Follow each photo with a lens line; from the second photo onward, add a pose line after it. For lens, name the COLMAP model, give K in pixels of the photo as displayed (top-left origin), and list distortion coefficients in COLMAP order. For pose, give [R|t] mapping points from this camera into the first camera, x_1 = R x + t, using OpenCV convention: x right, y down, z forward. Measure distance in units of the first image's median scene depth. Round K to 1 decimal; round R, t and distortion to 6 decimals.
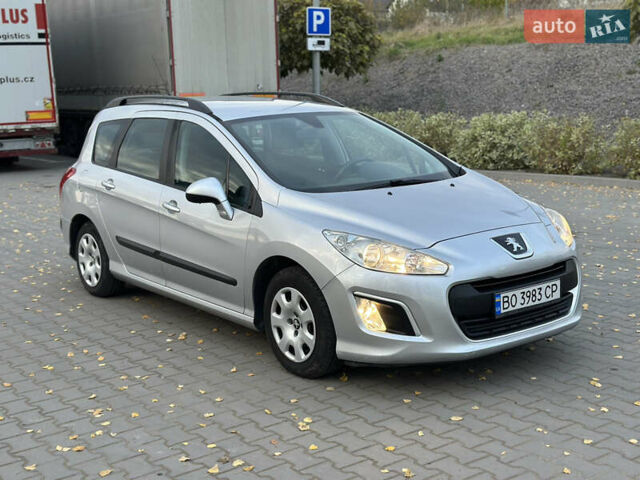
lens RADIAL K [[903.3, 0, 318.1], [0, 903.3, 241.4], [0, 0, 1]] dist [0.119585, 0.000000]
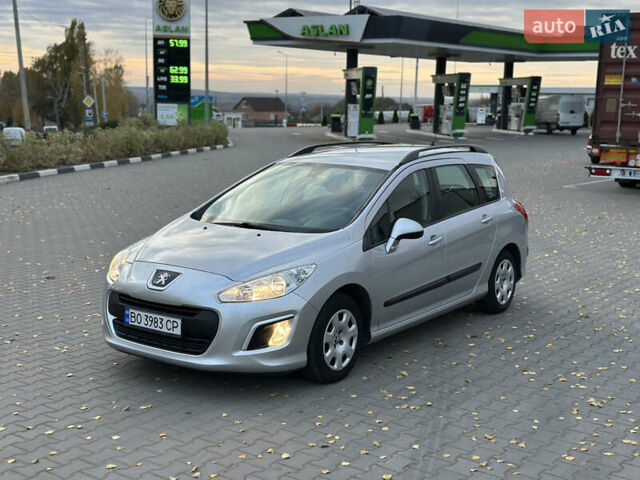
lens RADIAL K [[903.3, 0, 315.3], [0, 903.3, 238.2], [0, 0, 1]] dist [0.119585, 0.000000]
pose [[0.280462, 0.181188, -0.942609, 1.336912], [-0.196564, 0.972052, 0.128362, -0.234385], [0.939523, 0.149282, 0.308239, 0.750293]]
